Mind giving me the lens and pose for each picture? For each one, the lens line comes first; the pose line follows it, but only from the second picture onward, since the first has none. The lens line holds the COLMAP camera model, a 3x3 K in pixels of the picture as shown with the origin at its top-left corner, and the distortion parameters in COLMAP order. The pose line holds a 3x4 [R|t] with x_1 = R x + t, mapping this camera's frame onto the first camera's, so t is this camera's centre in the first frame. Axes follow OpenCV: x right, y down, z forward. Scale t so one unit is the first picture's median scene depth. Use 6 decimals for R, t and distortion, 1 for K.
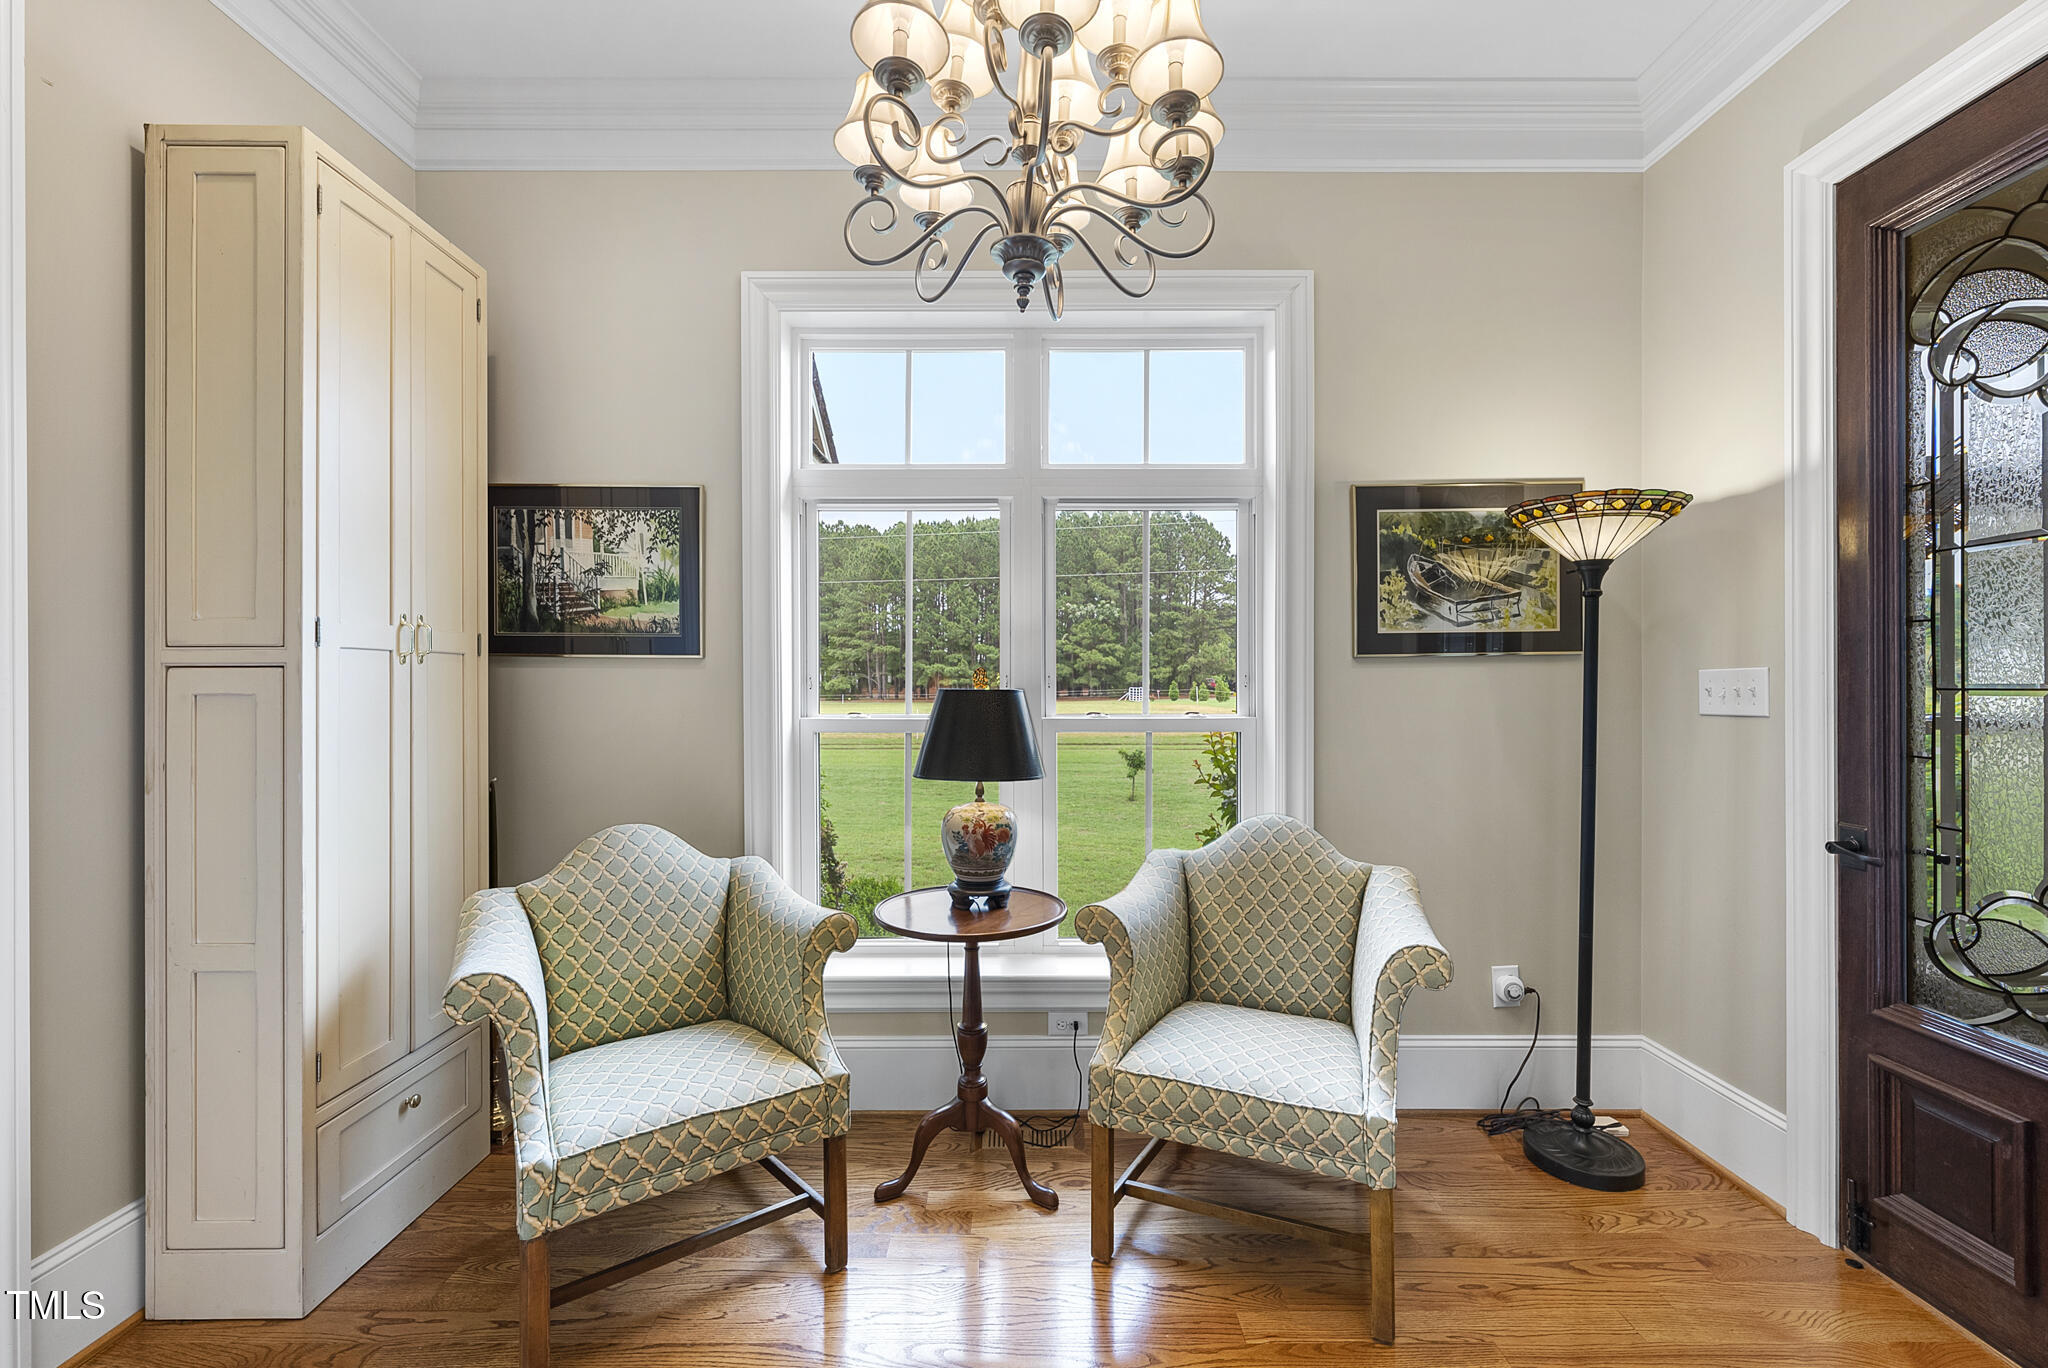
lens RADIAL K [[857.7, 0, 1022.1], [0, 857.7, 686.5], [0, 0, 1]] dist [0.000921, 0.000480]
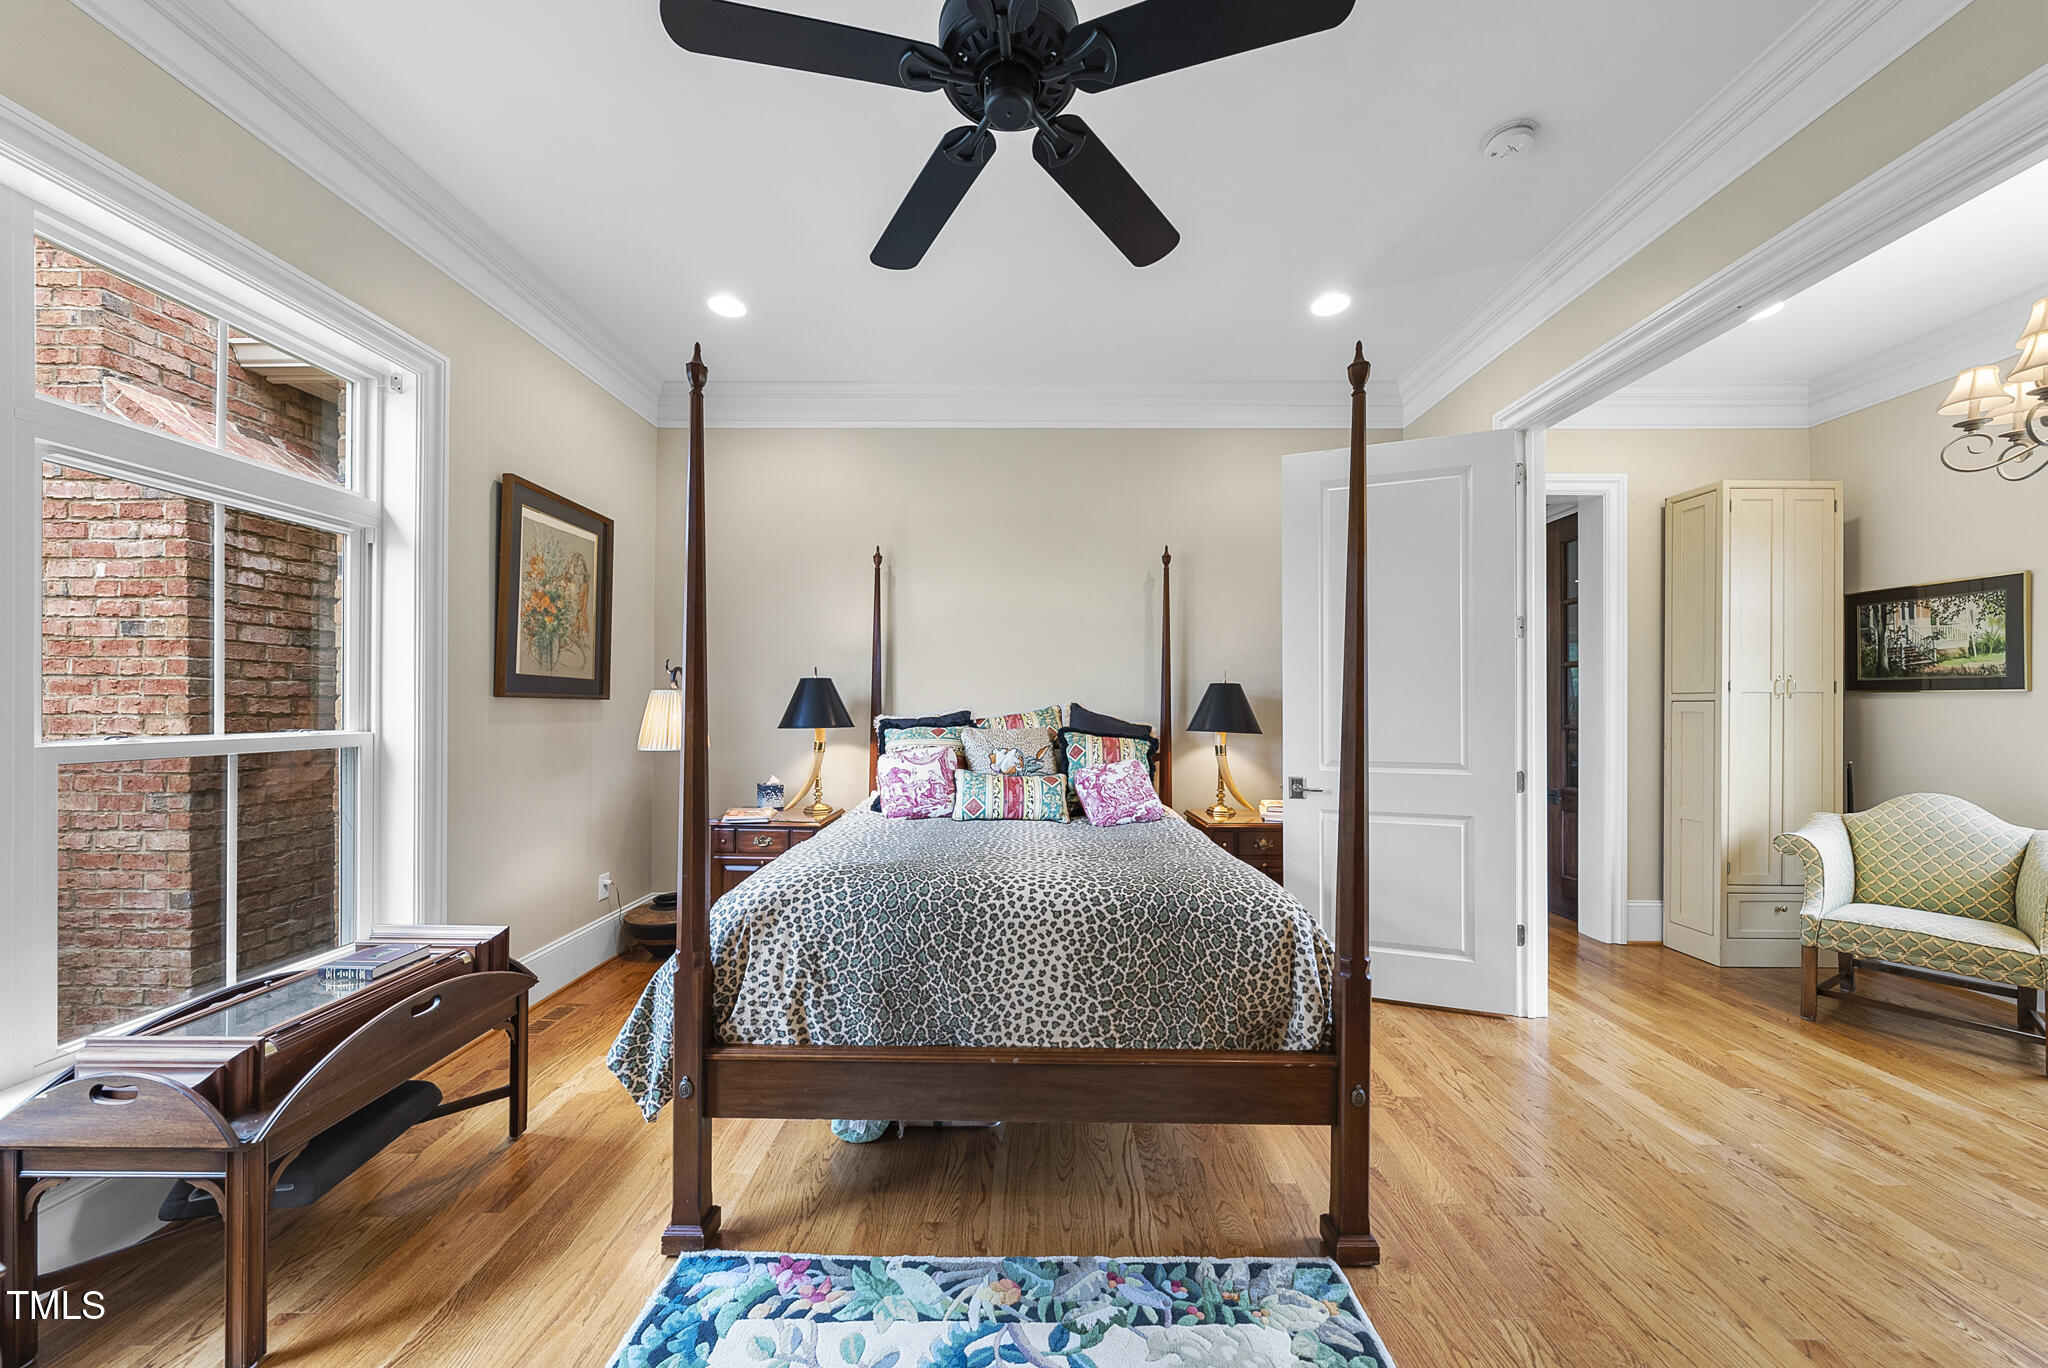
lens RADIAL K [[709.3, 0, 1026.8], [0, 709.3, 701.8], [0, 0, 1]] dist [-0.000989, 0.000250]
pose [[-0.001968, -0.002463, -0.999995, 0.814290], [-0.007155, 0.999971, -0.002449, -0.000849], [0.999972, 0.007150, -0.001986, -0.669038]]
